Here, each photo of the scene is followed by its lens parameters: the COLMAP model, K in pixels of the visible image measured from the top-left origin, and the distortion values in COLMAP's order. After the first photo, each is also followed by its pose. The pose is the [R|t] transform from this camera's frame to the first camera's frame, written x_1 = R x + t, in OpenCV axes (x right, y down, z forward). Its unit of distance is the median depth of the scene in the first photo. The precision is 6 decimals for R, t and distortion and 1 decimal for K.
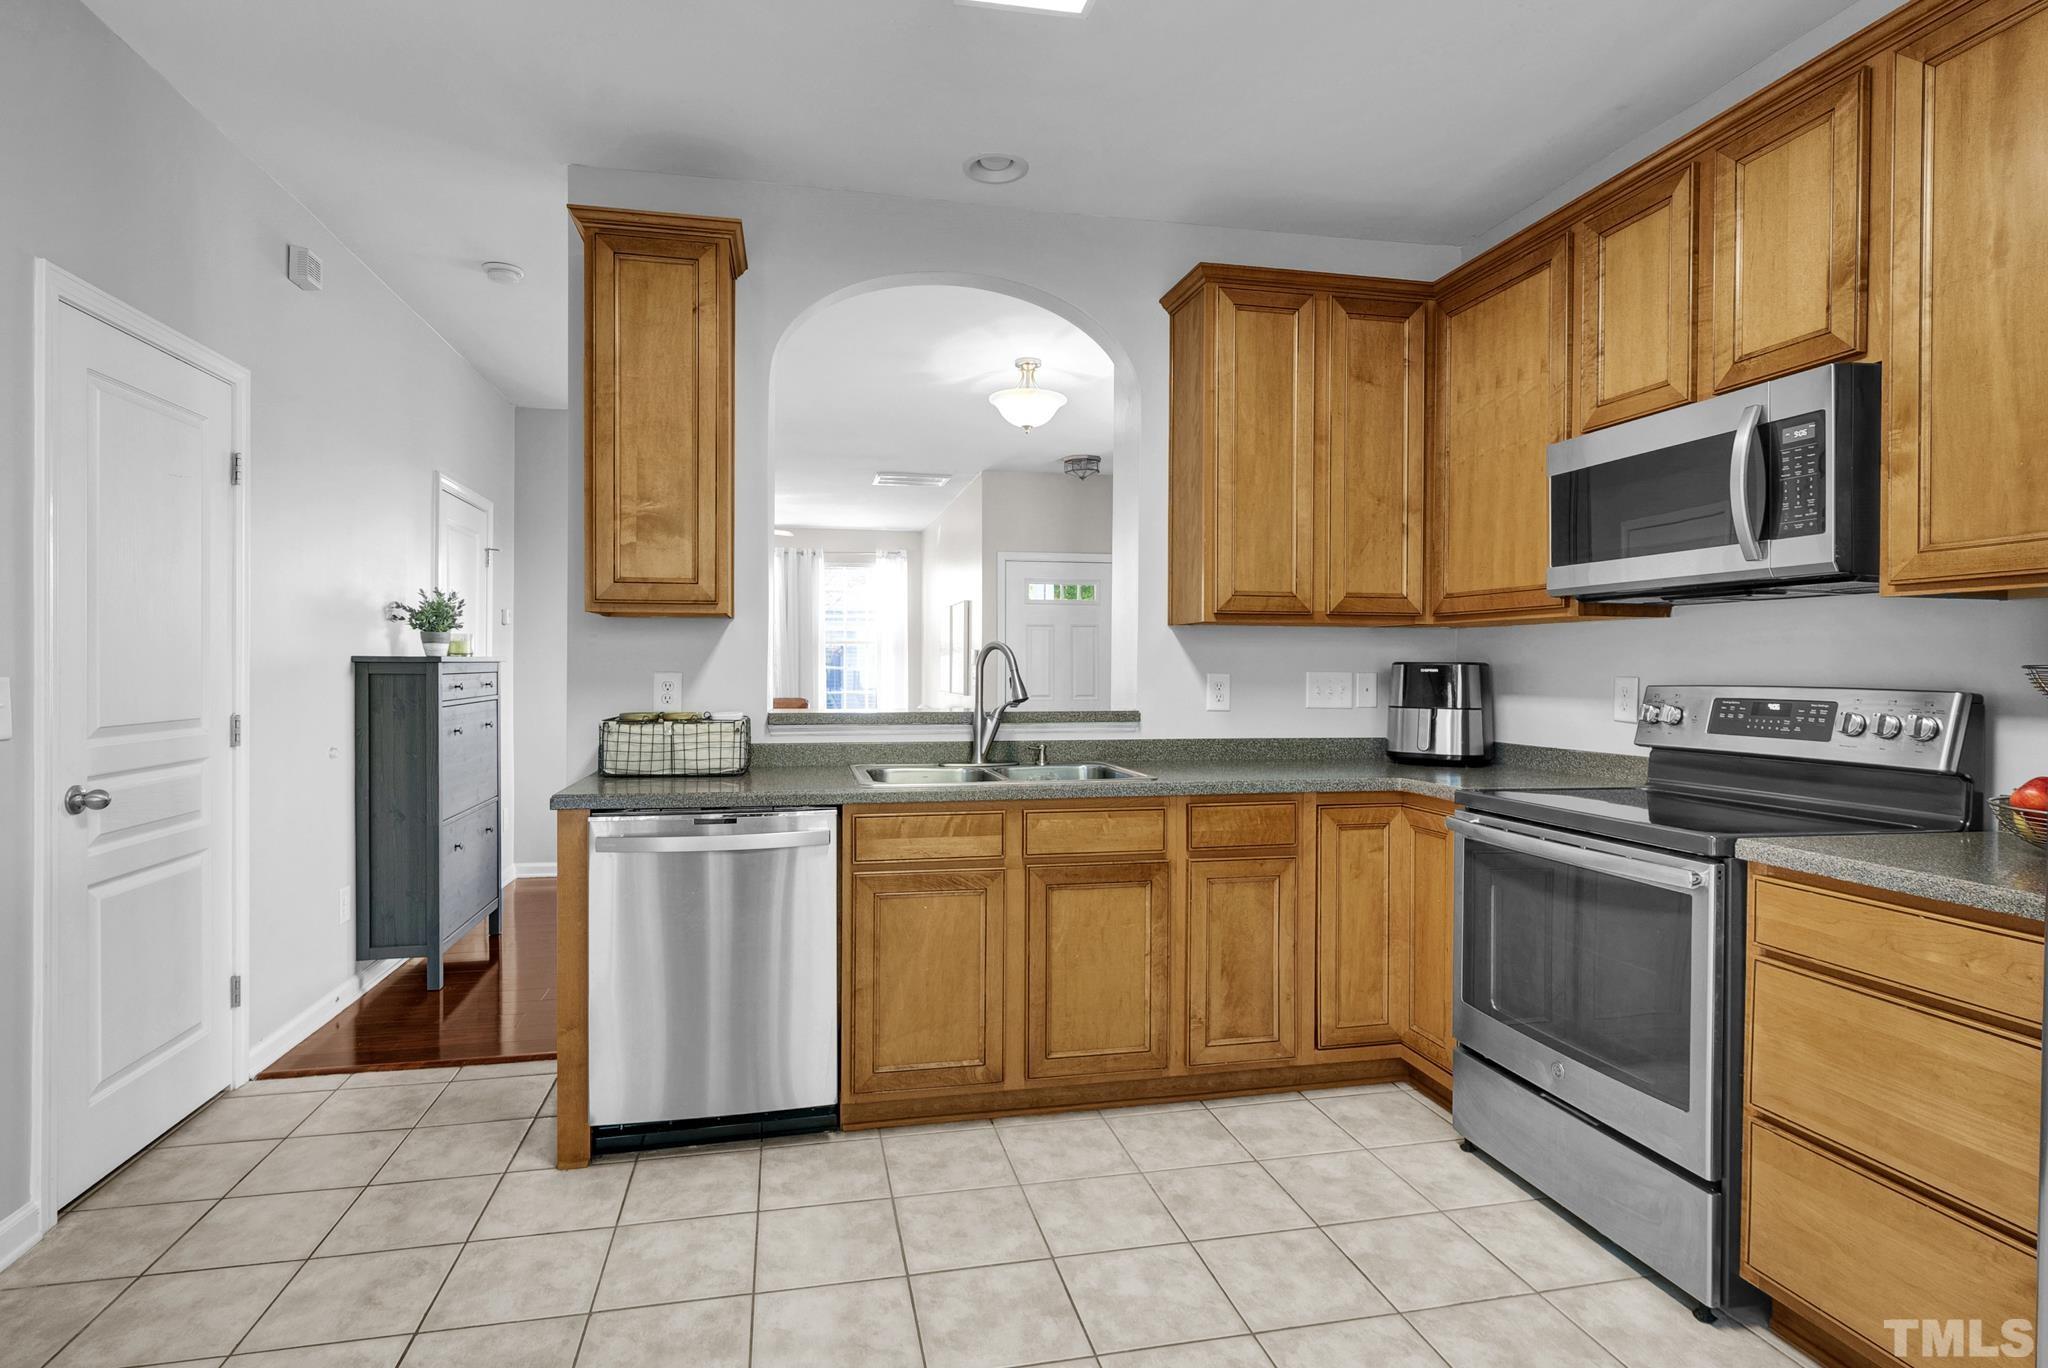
lens RADIAL K [[995.2, 0, 1000.9], [0, 995.2, 673.6], [0, 0, 1]] dist [0.000719, 0.000568]
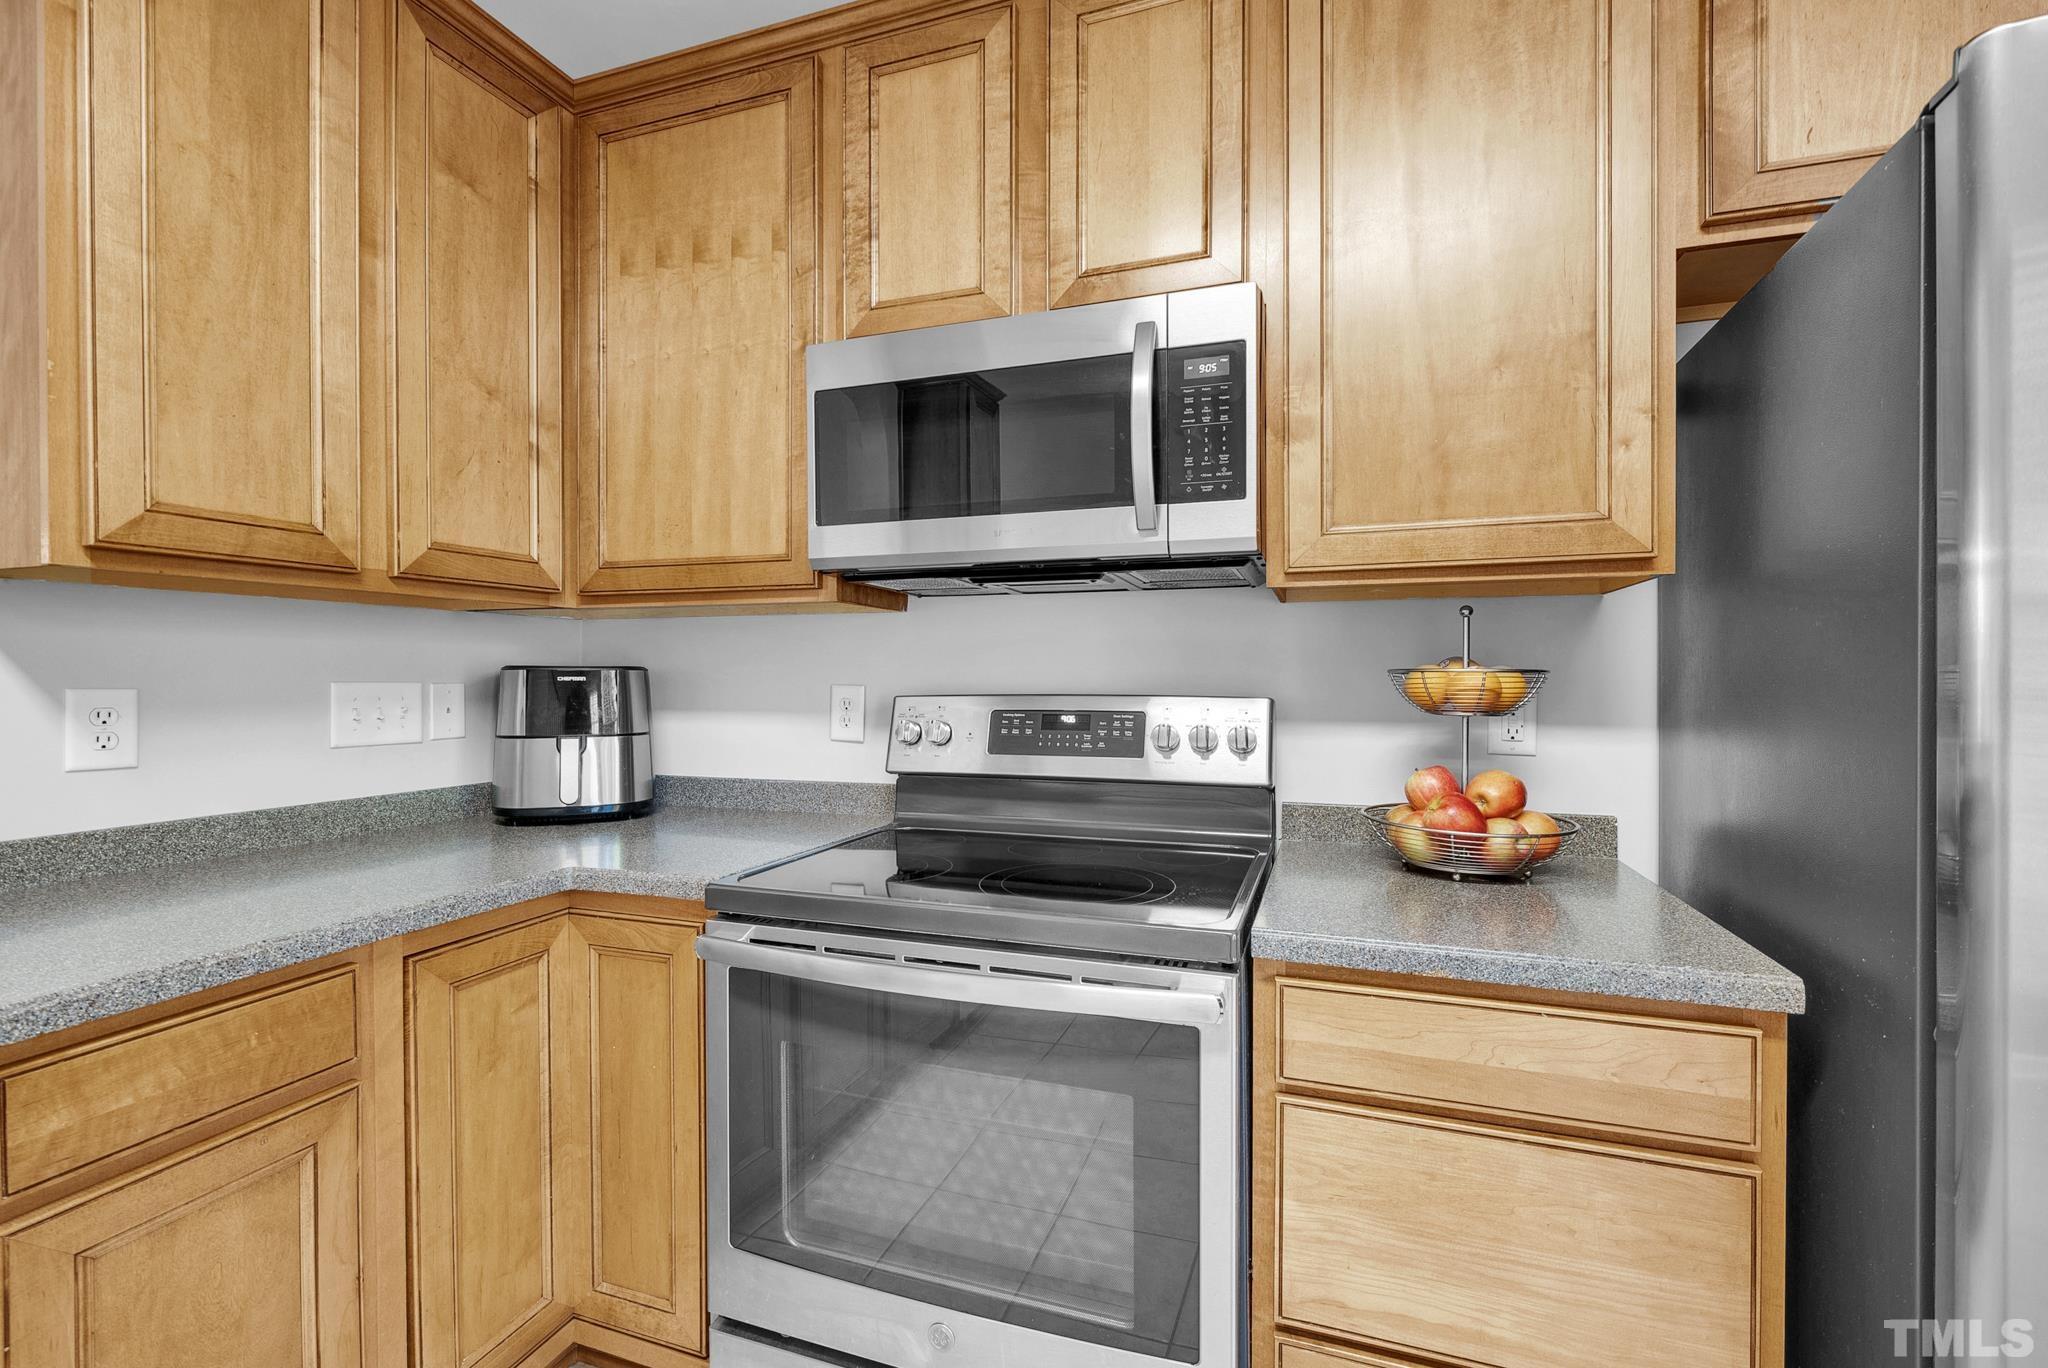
lens RADIAL K [[914.5, 0, 1126.9], [0, 914.5, 683.9], [0, 0, 1]] dist [-0.004869, -0.000444]
pose [[0.483974, -0.012892, 0.874987, 0.097573], [0.008908, 0.999912, 0.009805, -0.002861], [-0.875037, 0.003049, 0.484047, 0.461706]]
